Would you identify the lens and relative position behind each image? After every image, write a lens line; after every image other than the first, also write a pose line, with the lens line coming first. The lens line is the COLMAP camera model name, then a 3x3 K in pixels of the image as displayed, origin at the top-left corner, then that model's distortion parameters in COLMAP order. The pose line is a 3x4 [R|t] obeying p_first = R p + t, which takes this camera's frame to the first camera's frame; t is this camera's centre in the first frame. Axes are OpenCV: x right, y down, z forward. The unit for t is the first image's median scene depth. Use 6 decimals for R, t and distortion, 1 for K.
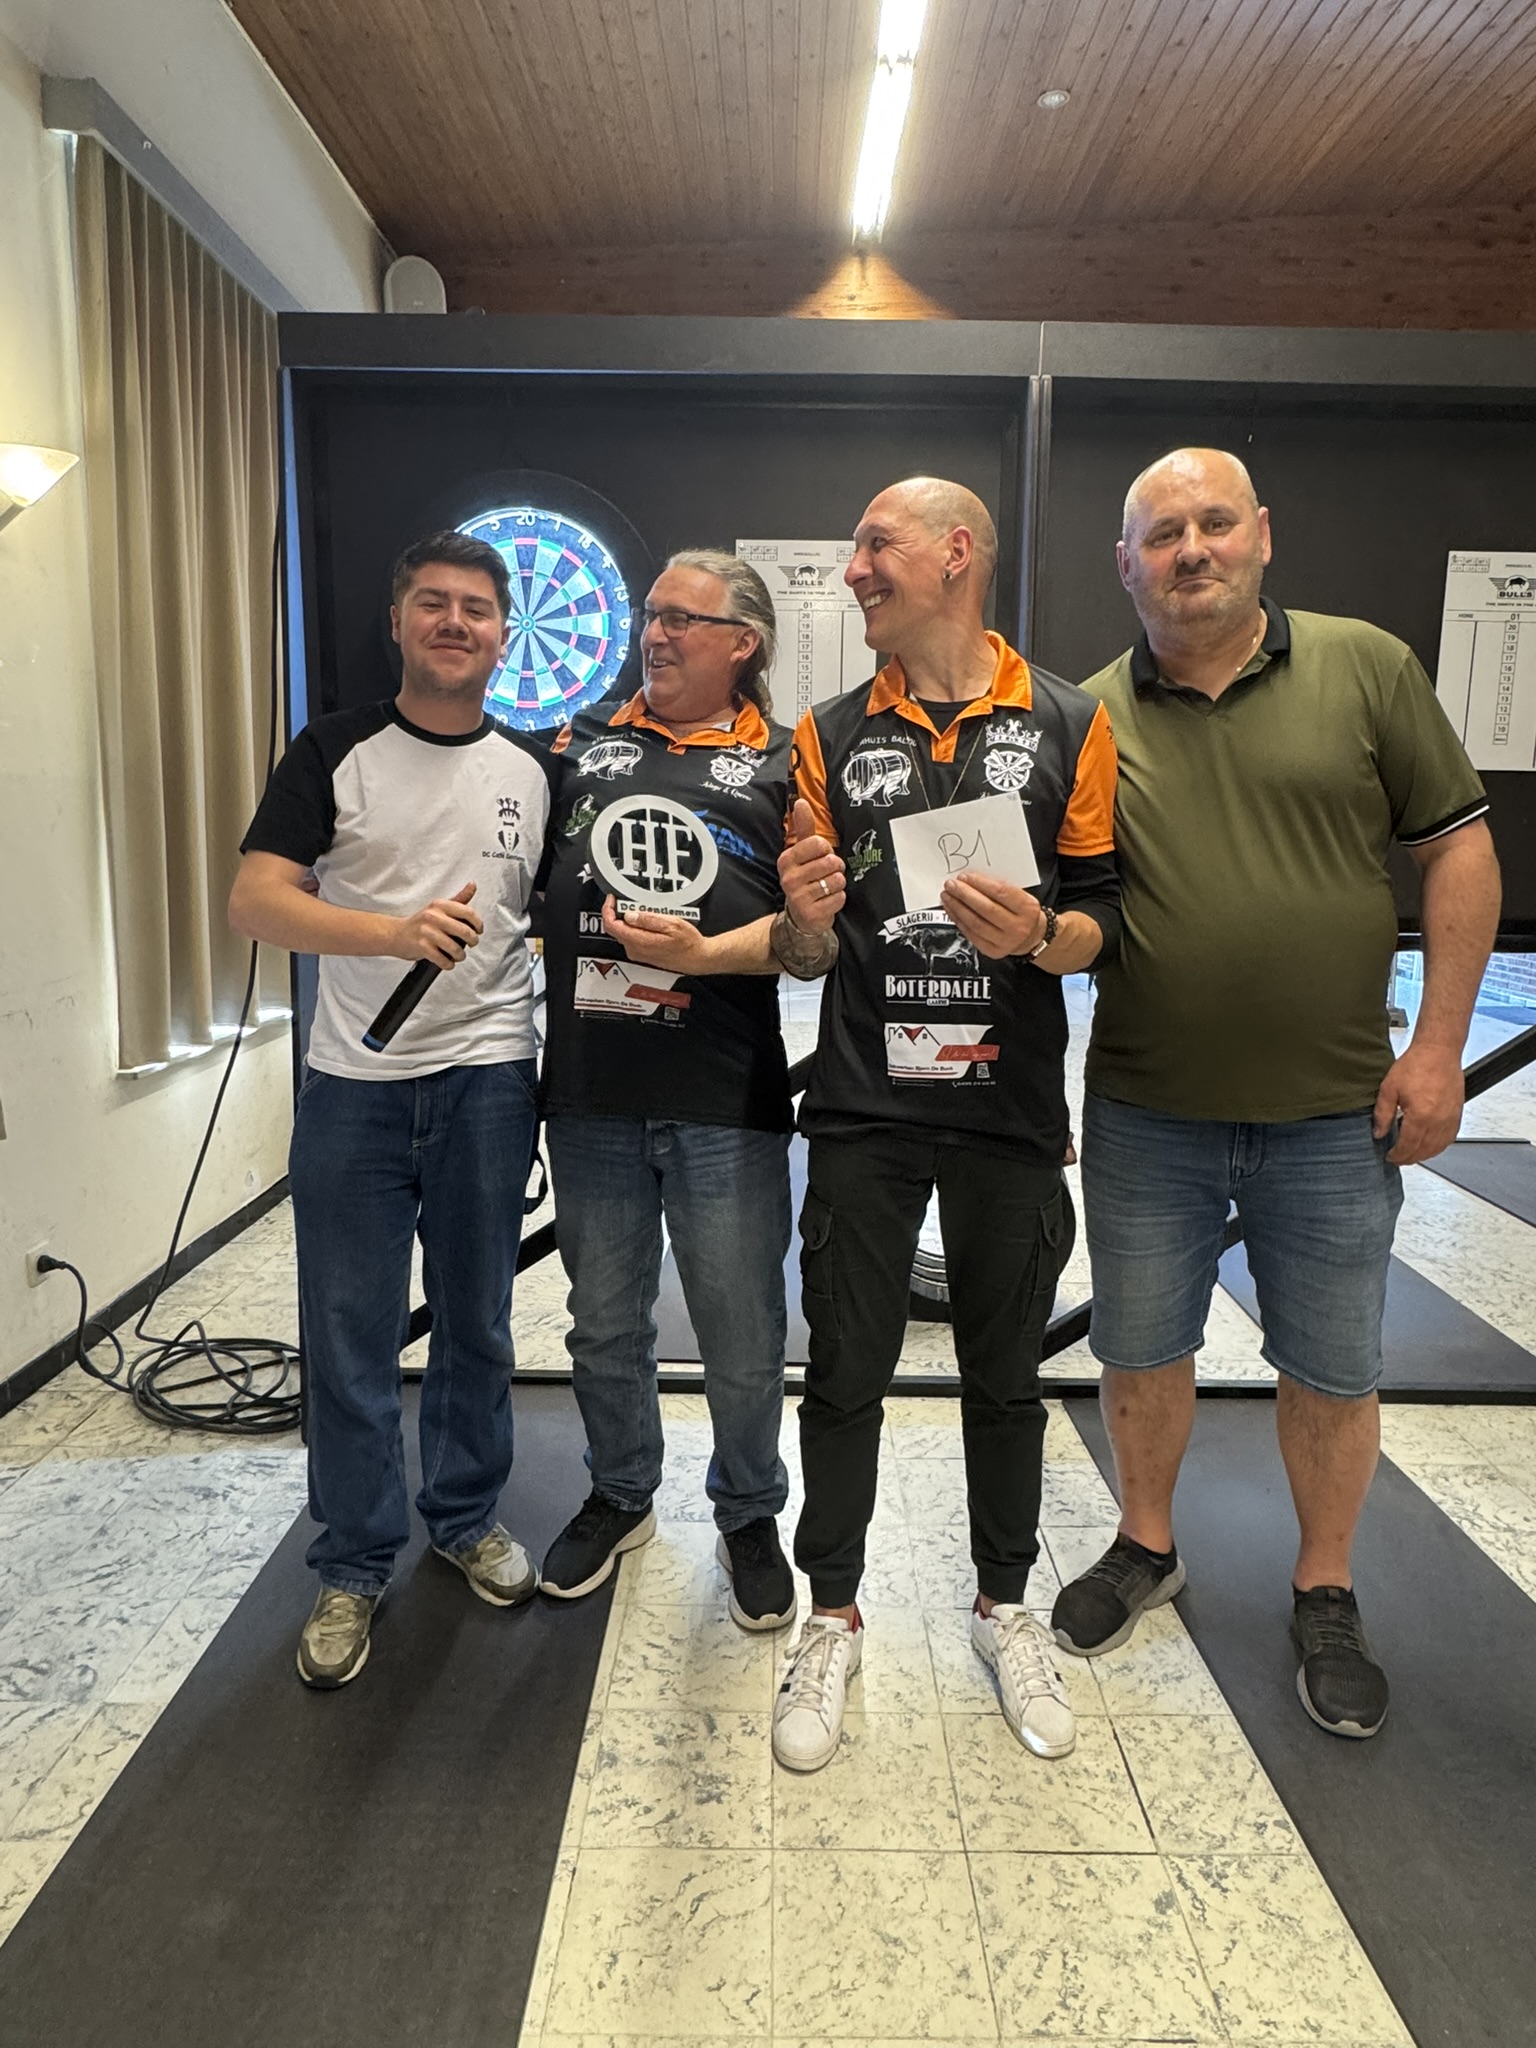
lens RADIAL K [[1286.6, 0, 769.9], [0, 1286.6, 1017.1], [0, 0, 1]] dist [-0.003858, 0.001846]
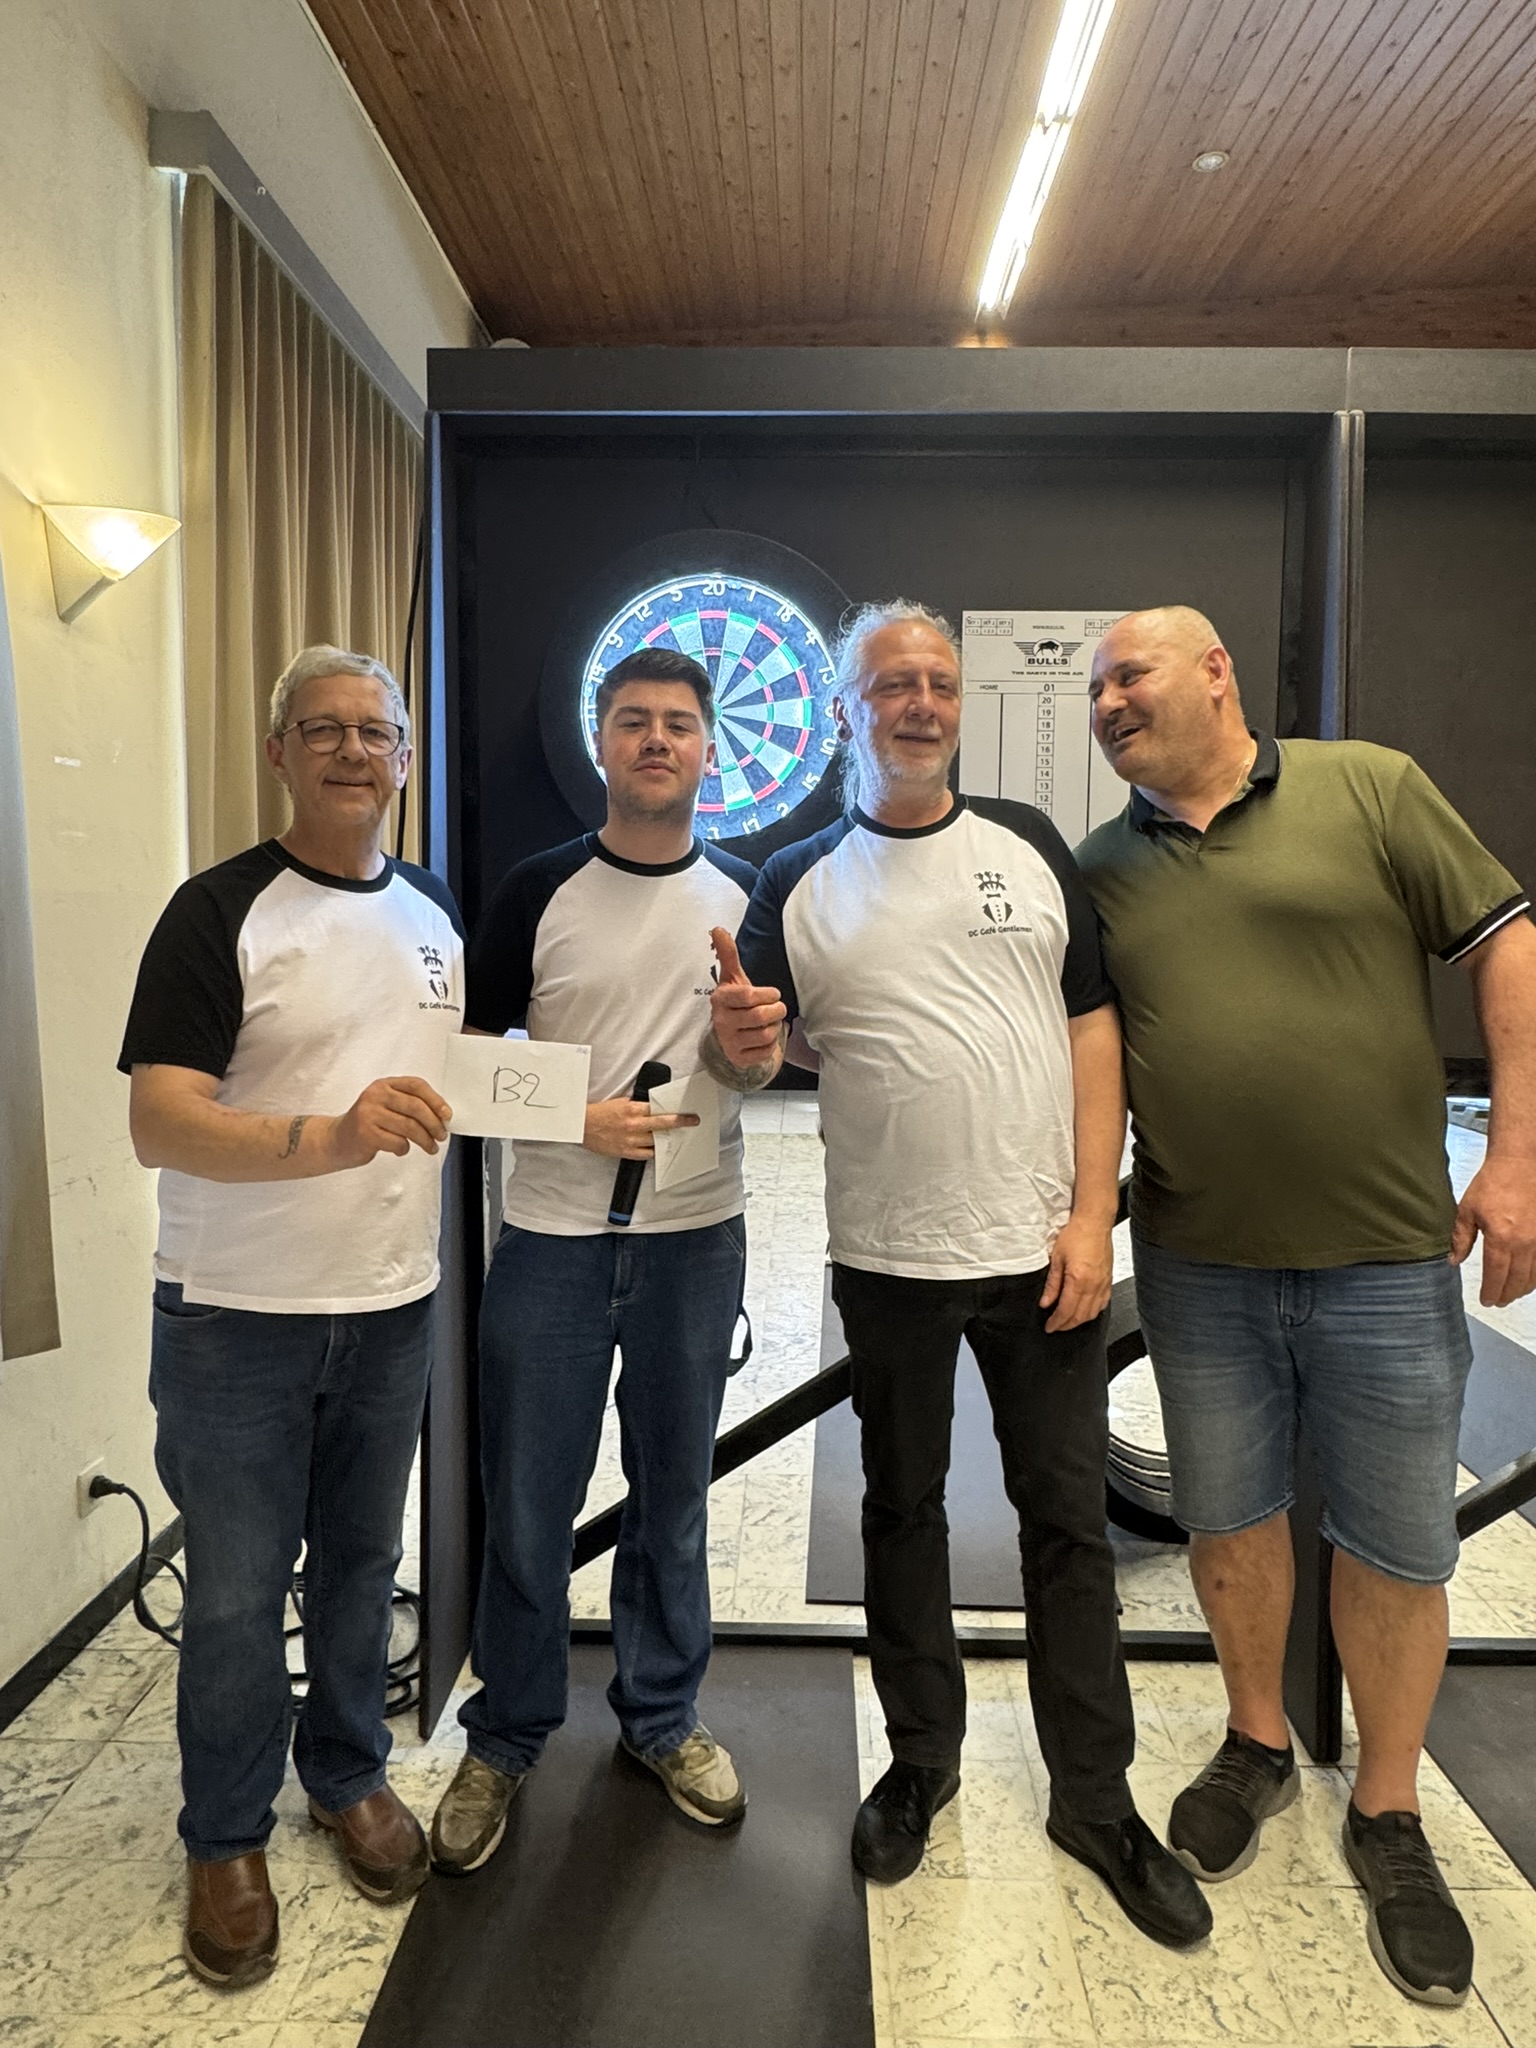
lens RADIAL K [[1294.1, 0, 778.0], [0, 1294.1, 1005.2], [0, 0, 1]] dist [-0.003593, 0.000464]
pose [[0.999827, -0.002736, -0.018376, -0.175482], [0.001259, 0.996800, -0.079931, -0.068519], [0.018535, 0.079894, 0.996631, 0.249127]]
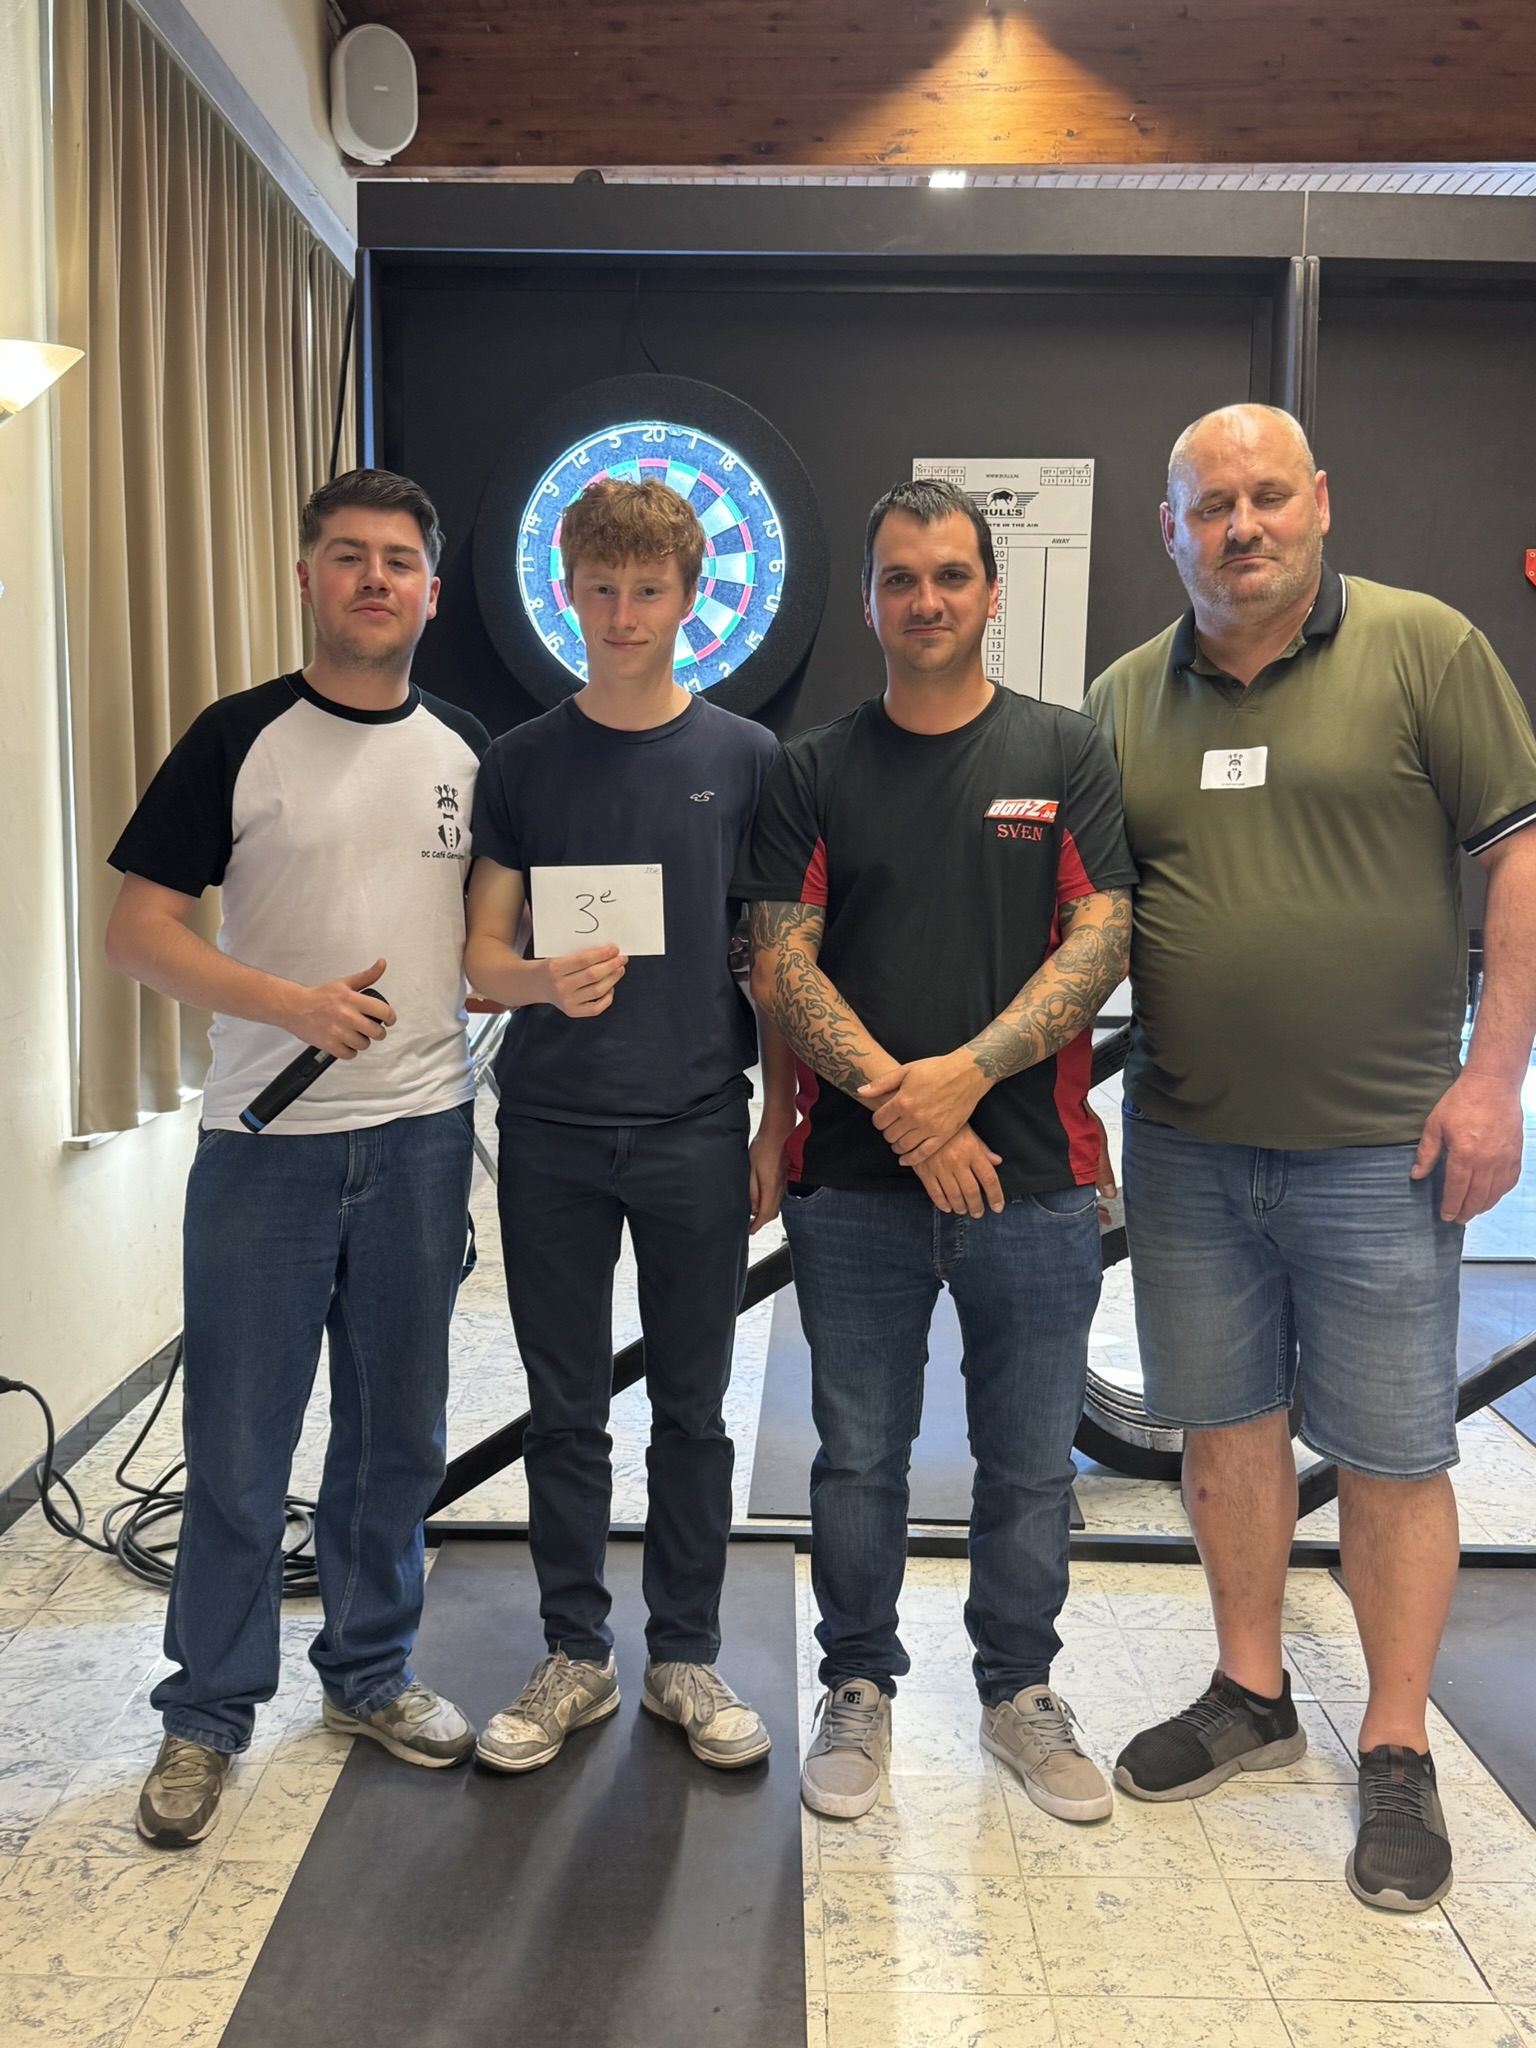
lens RADIAL K [[2047.2, 0, 743.1], [0, 2047.2, 1032.2], [0, 0, 1]] dist [0.067482, -0.120801]
pose [[0.999940, 0.001646, -0.010842, -0.157158], [-0.002088, 0.999162, -0.040878, 0.047320], [0.010765, 0.040898, 0.999105, -0.345373]]
